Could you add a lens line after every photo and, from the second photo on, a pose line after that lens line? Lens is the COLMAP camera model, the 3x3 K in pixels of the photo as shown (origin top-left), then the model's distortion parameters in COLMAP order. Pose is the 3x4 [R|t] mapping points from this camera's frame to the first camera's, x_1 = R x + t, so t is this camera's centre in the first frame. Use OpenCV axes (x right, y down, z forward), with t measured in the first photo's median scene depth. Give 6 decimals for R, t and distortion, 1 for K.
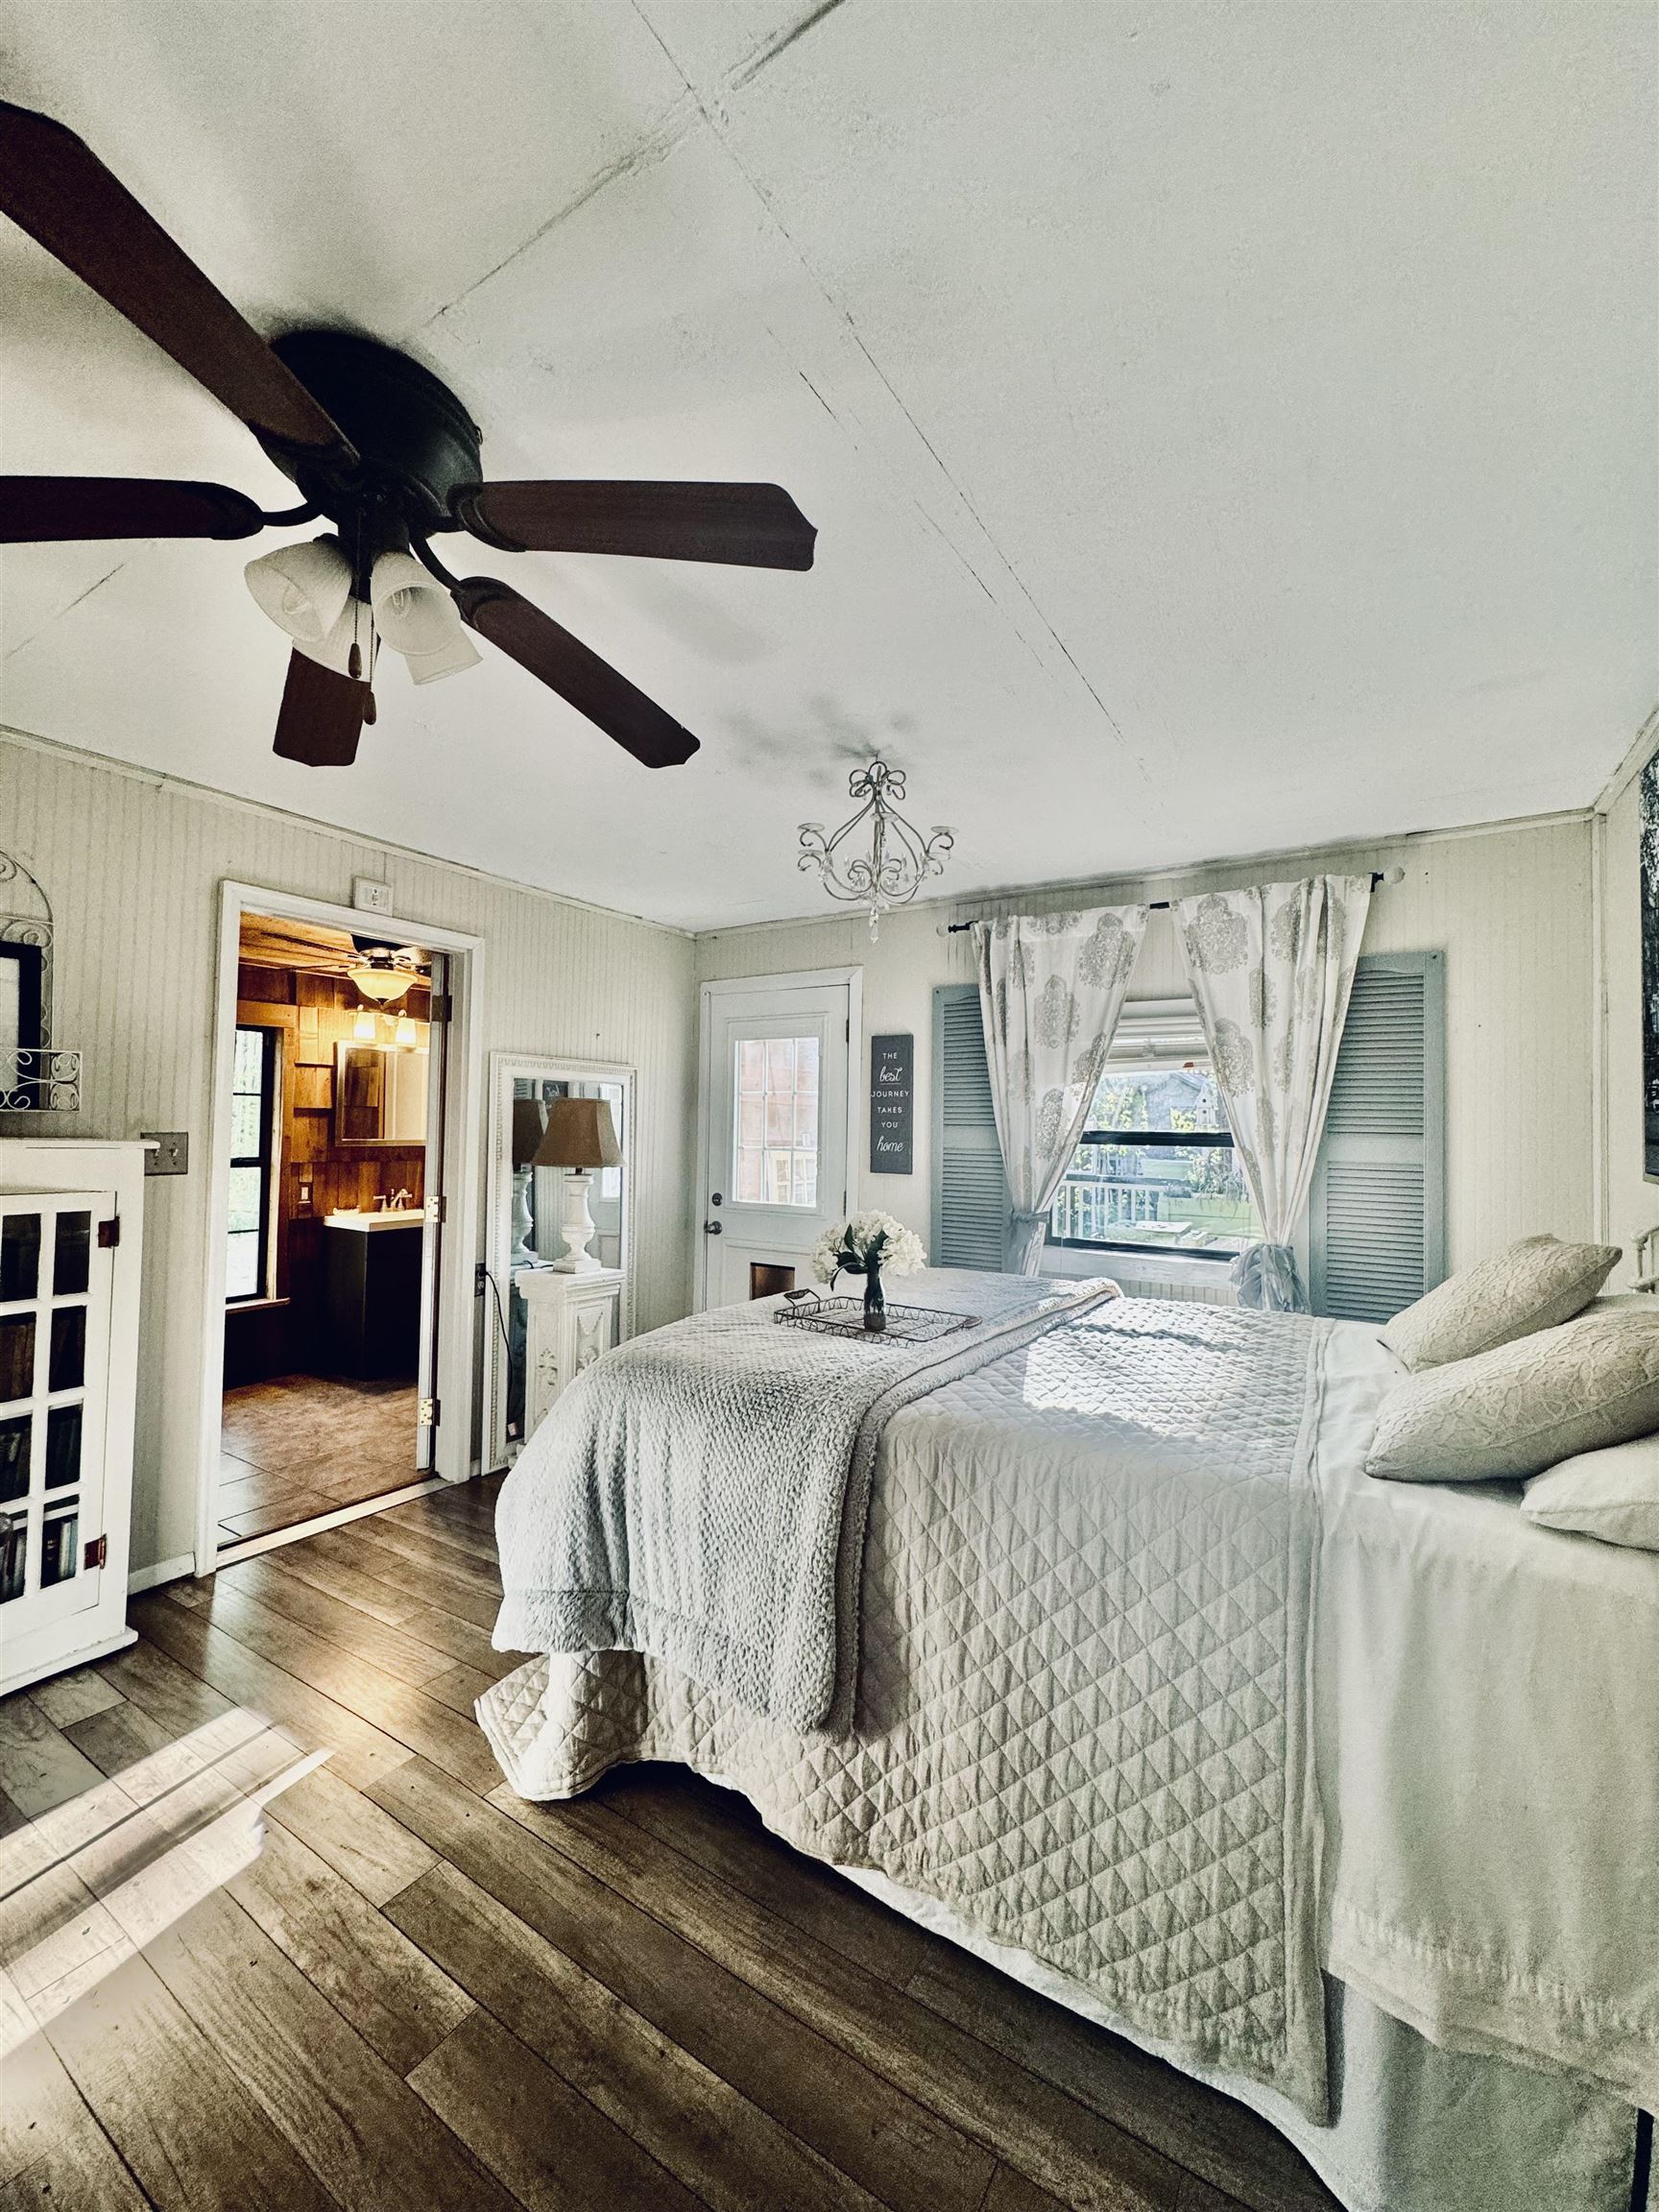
lens RADIAL K [[887.0, 0, 830.5], [0, 887.0, 1109.3], [0, 0, 1]] dist [0.002126, 0.000010]
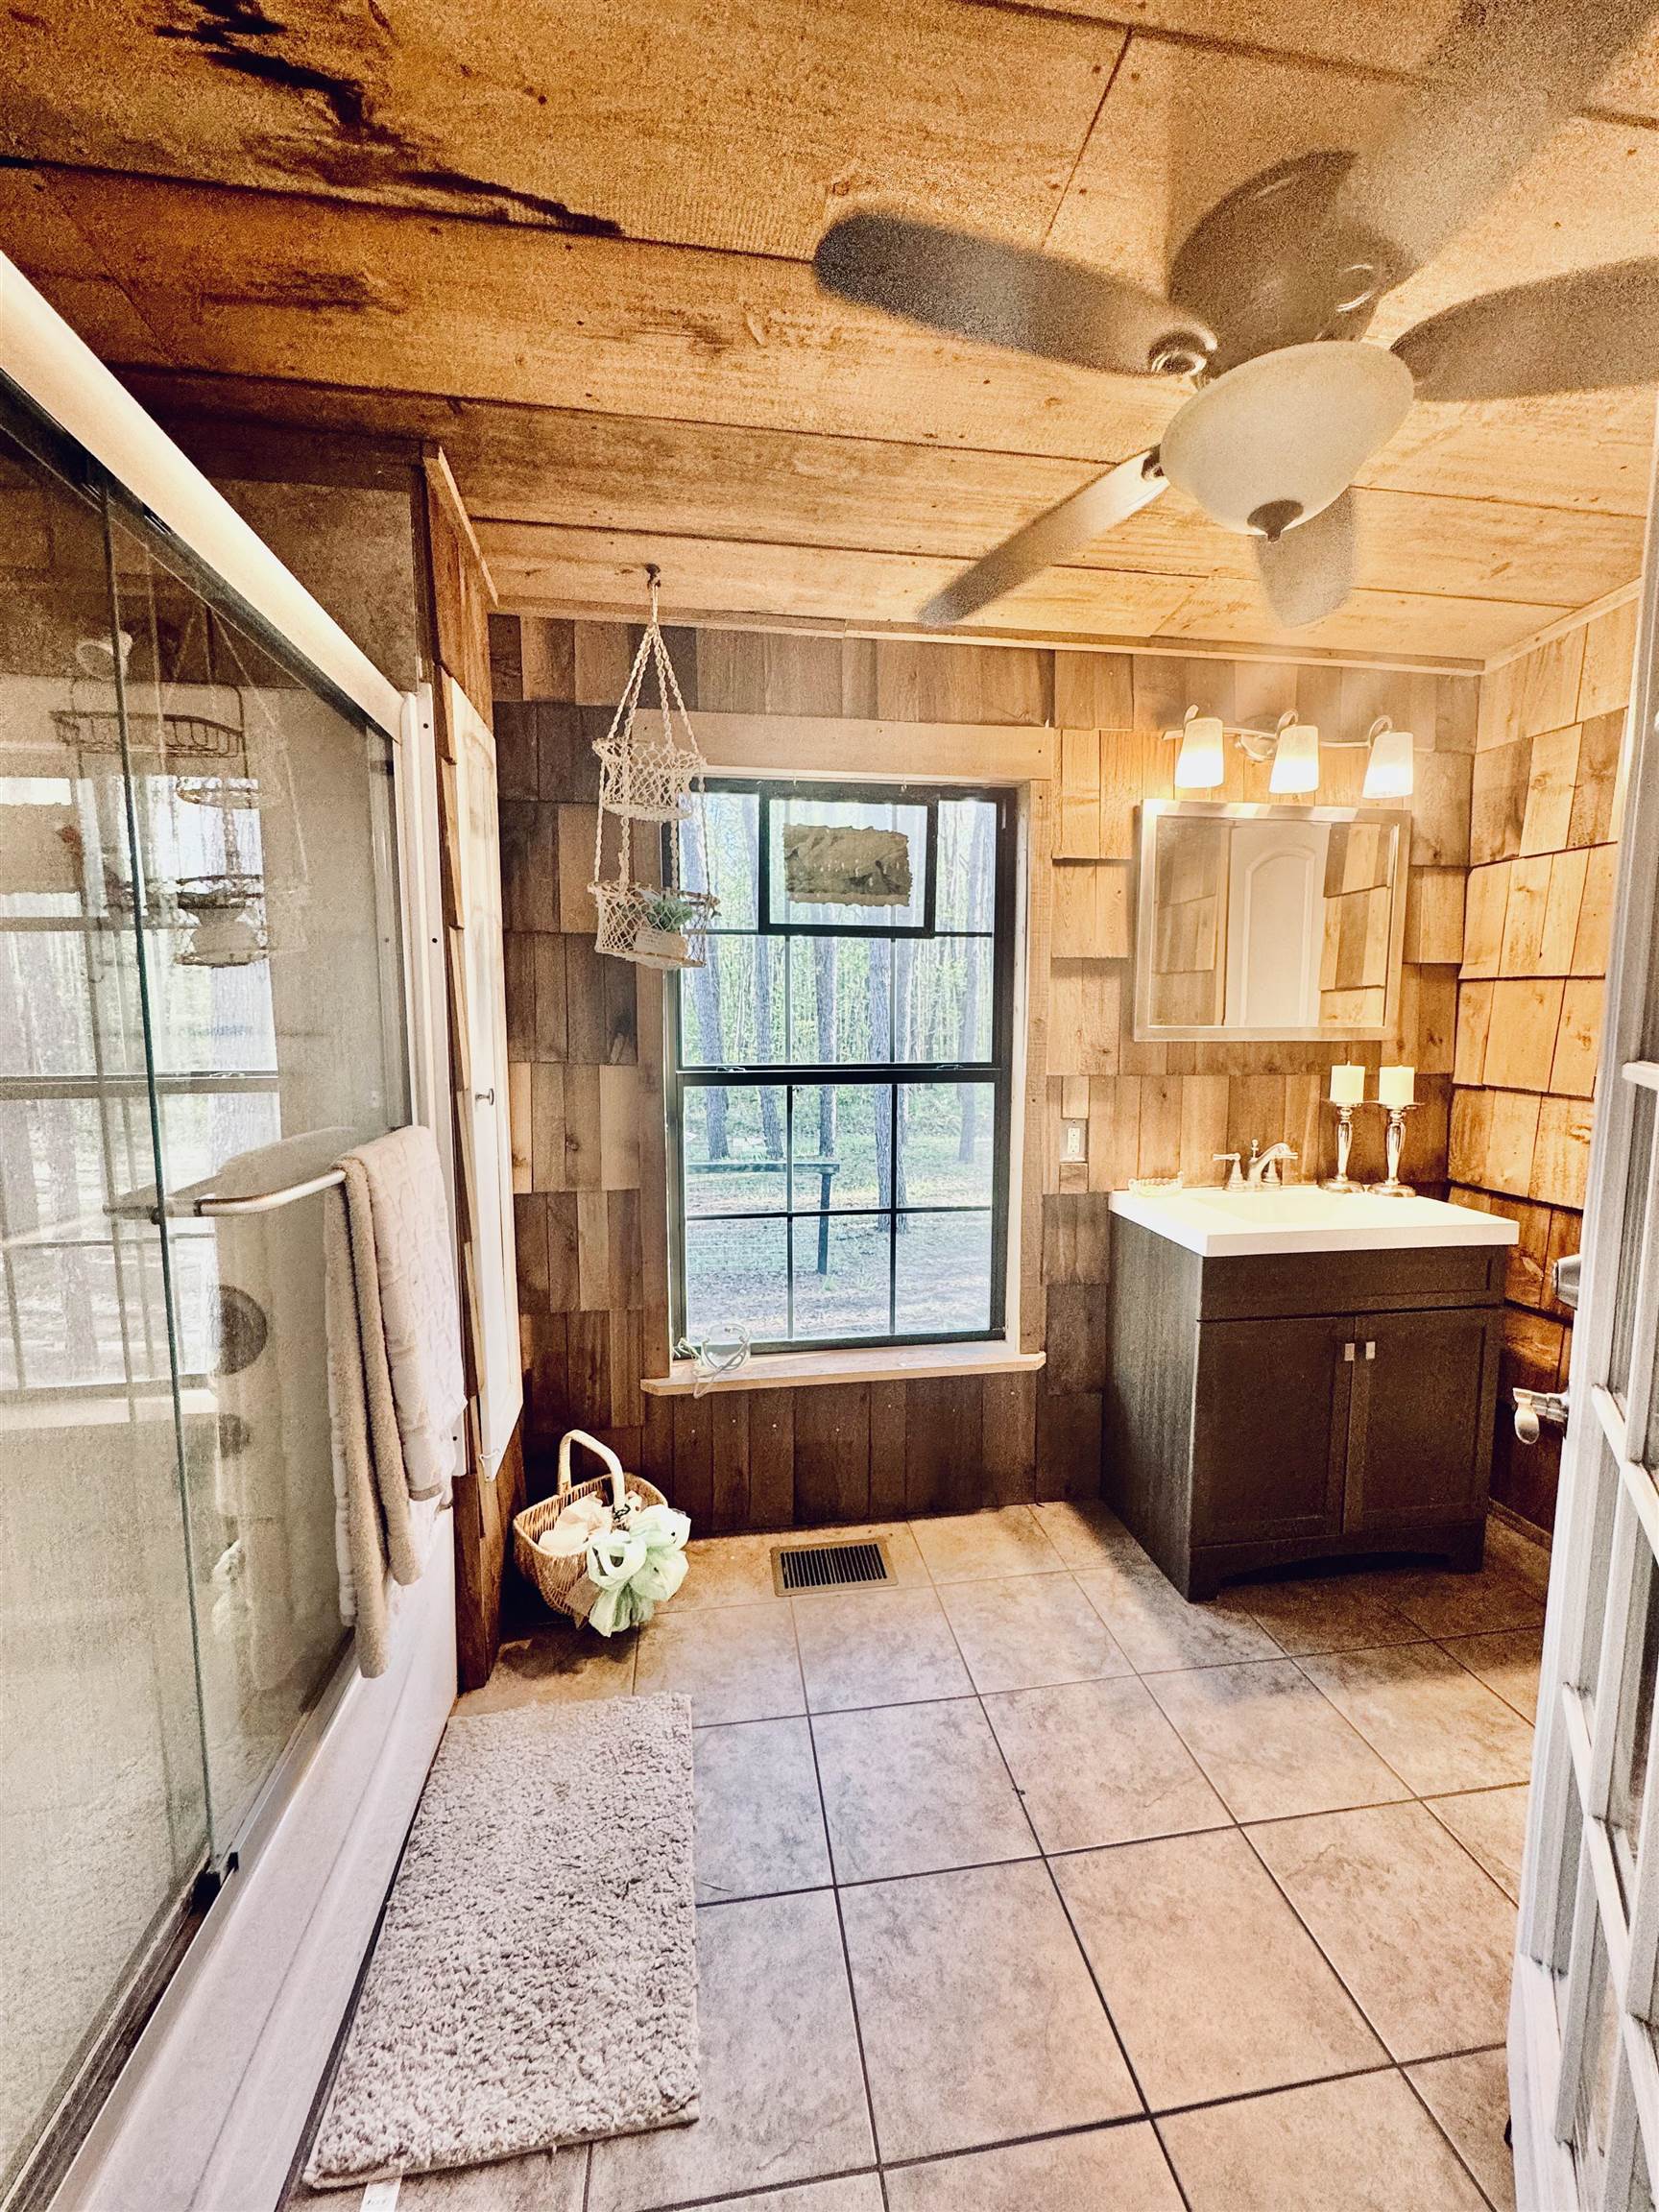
lens RADIAL K [[887.0, 0, 834.5], [0, 887.0, 1112.0], [0, 0, 1]] dist [0.002126, 0.000010]
pose [[0.657277, 0.065451, -0.750802, -0.314380], [0.030873, 0.993047, 0.113596, 0.021386], [0.753017, -0.097844, 0.650686, 0.583427]]
